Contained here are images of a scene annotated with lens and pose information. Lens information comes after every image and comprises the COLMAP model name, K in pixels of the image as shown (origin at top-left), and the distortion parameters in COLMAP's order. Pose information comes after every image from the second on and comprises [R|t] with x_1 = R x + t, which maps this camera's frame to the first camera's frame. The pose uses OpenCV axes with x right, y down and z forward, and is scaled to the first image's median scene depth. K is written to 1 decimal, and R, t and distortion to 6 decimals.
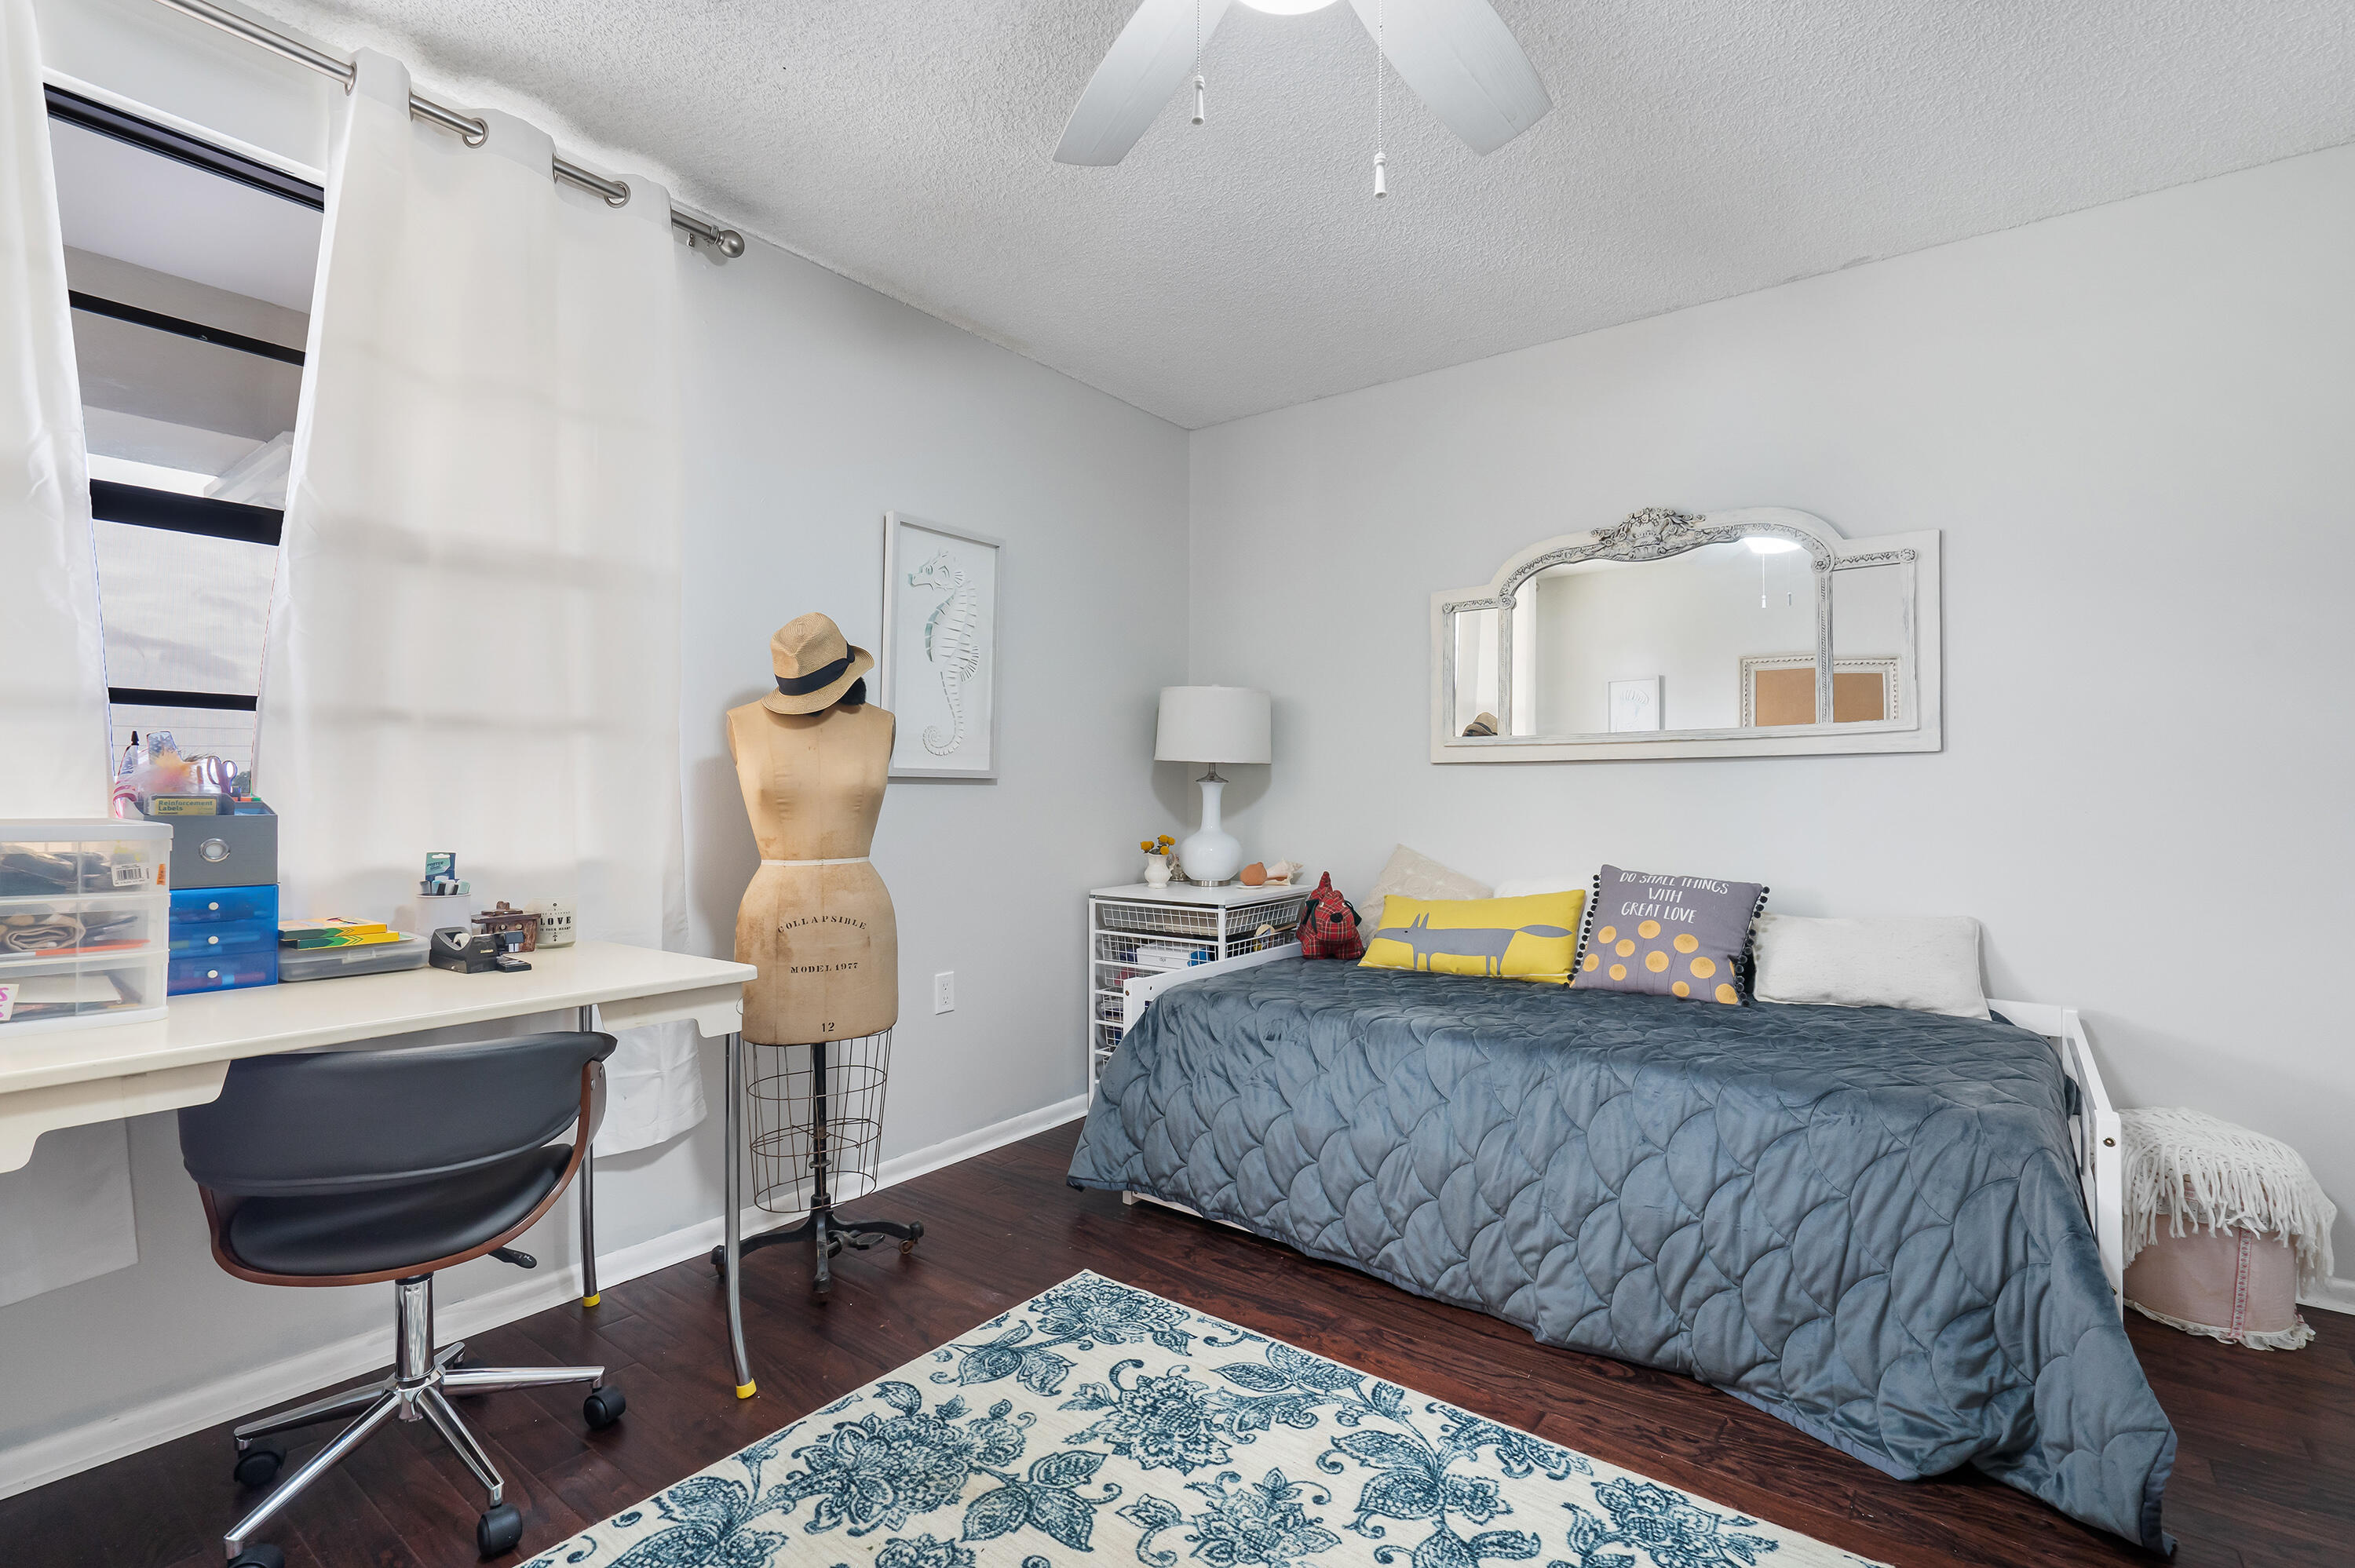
lens RADIAL K [[1072.2, 0, 1185.2], [0, 1072.2, 788.8], [0, 0, 1]] dist [-0.009800, 0.005101]
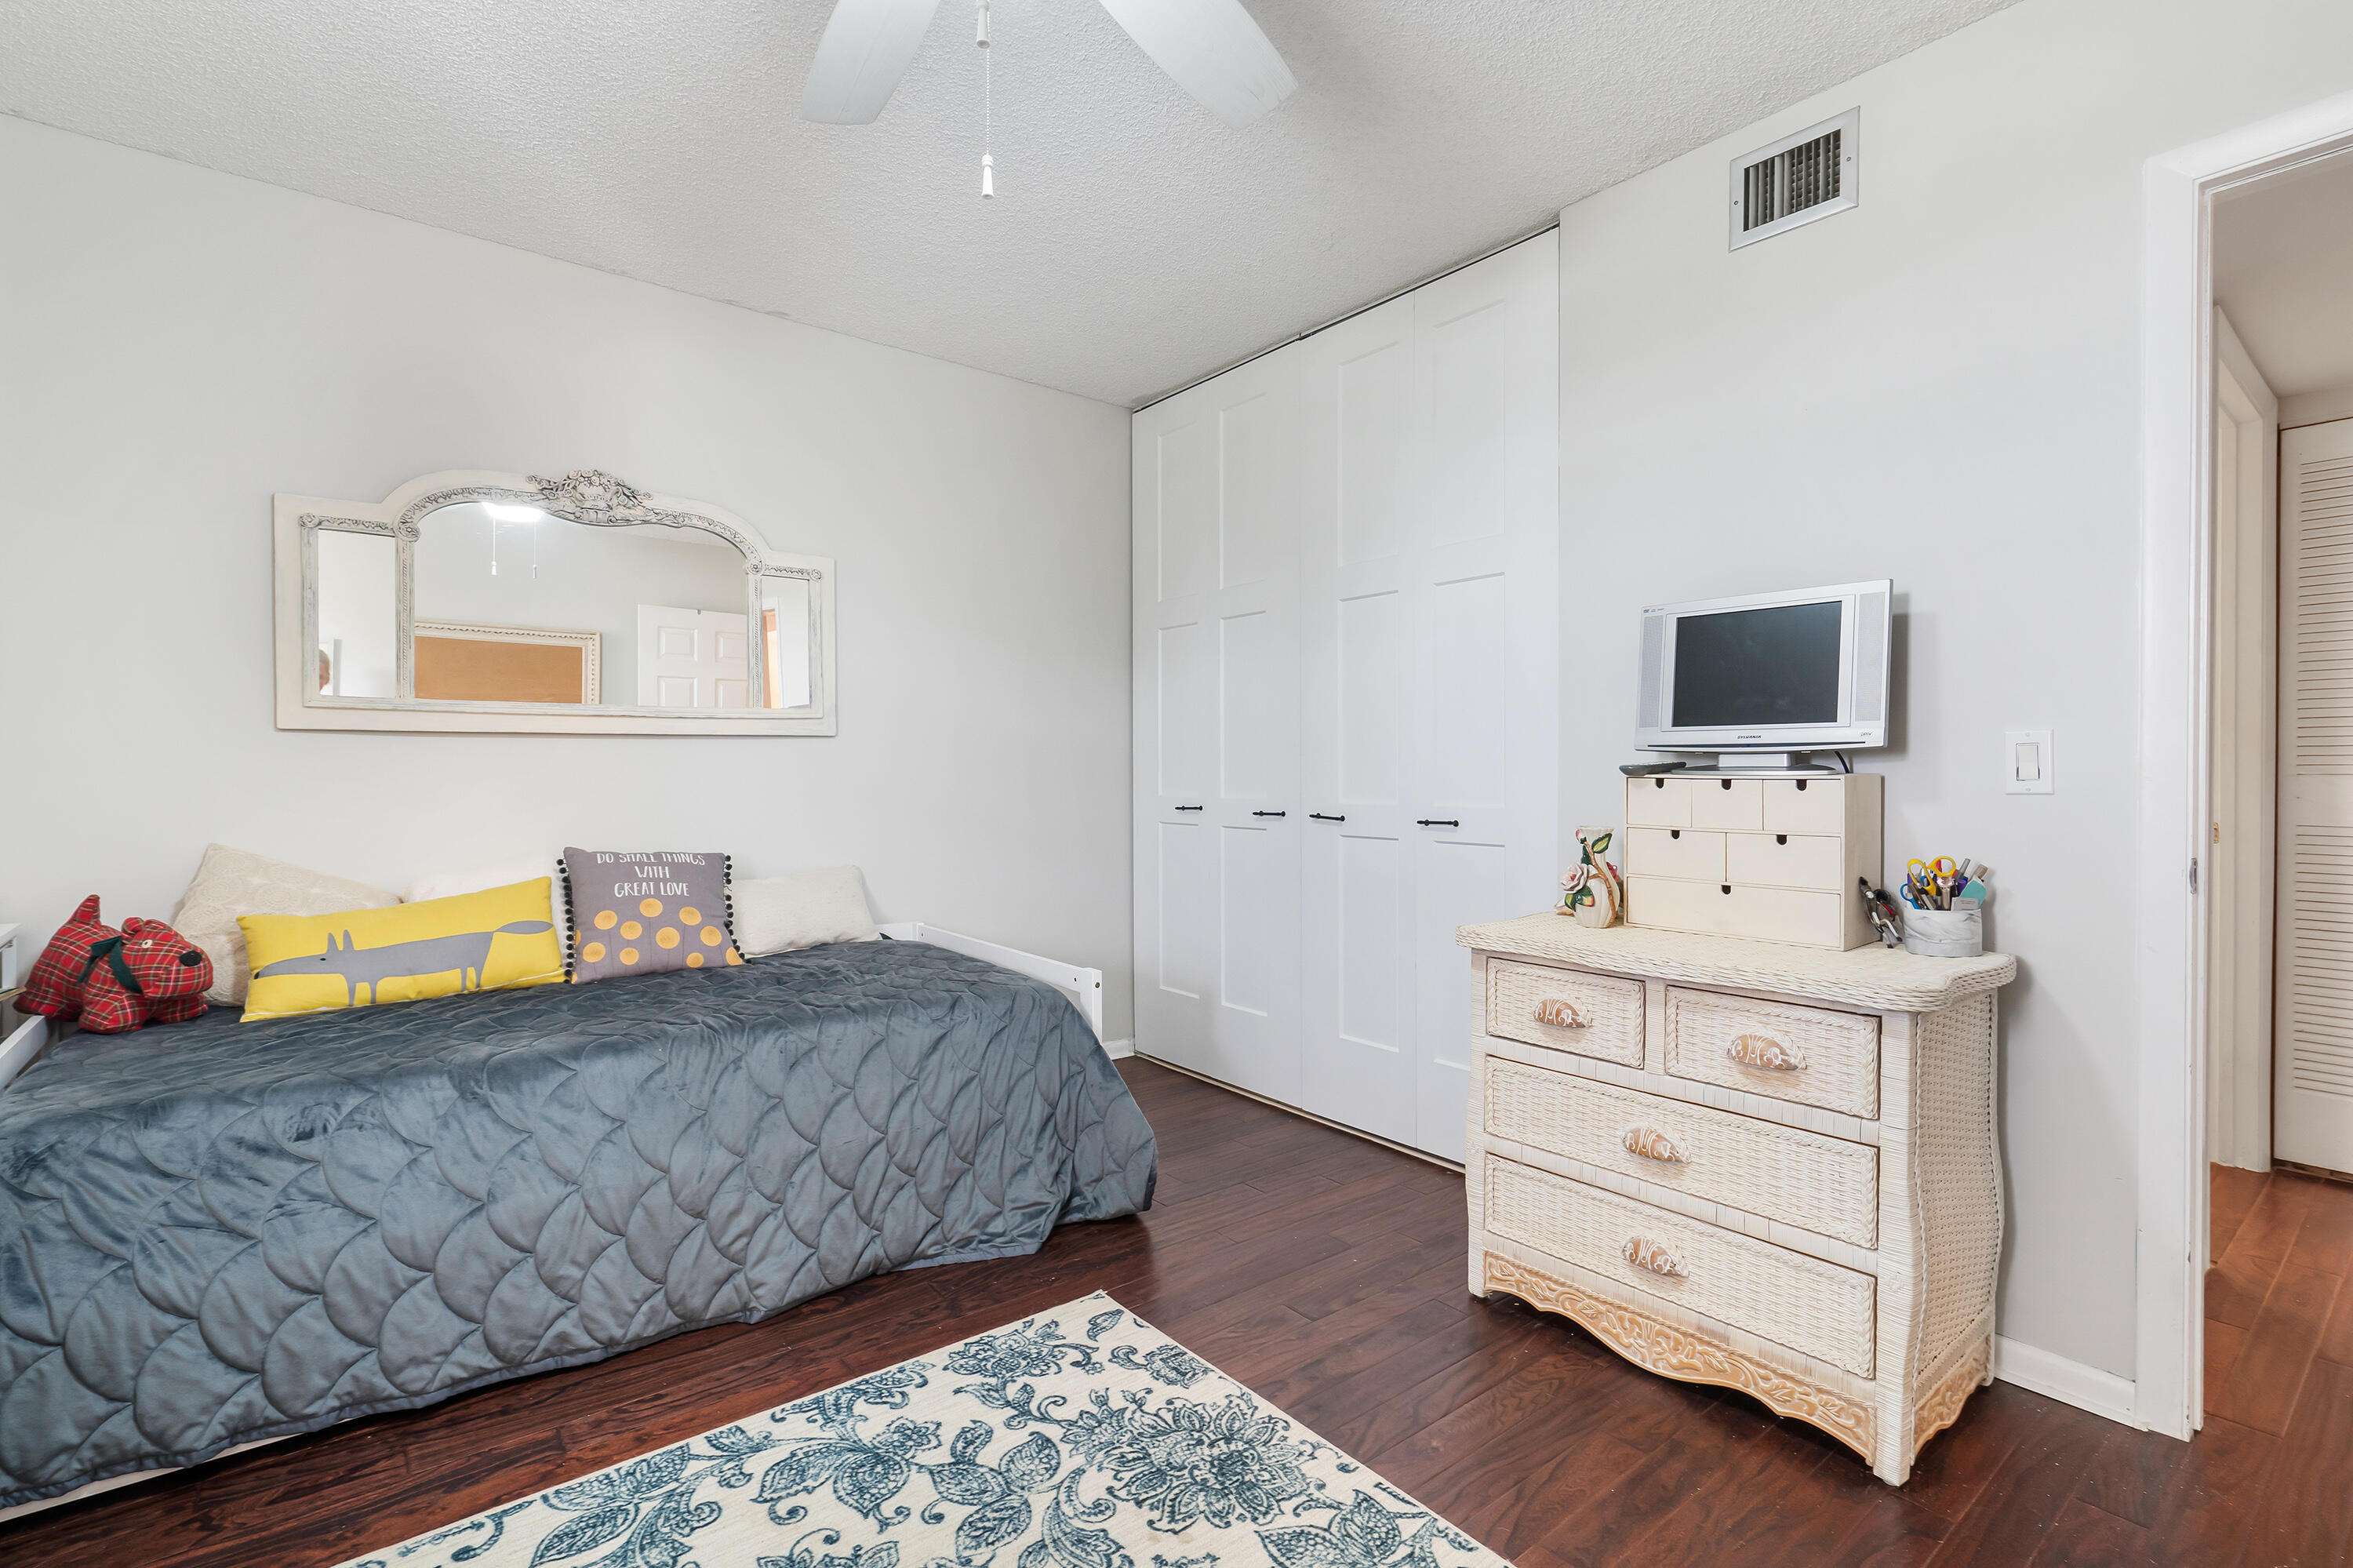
lens RADIAL K [[1071.5, 0, 1179.7], [0, 1071.5, 780.6], [0, 0, 1]] dist [-0.009800, 0.005101]
pose [[0.243688, -0.012039, 0.969779, -0.528438], [-0.005144, 0.999893, 0.013705, -0.002650], [-0.969840, -0.008329, 0.243600, 0.376358]]
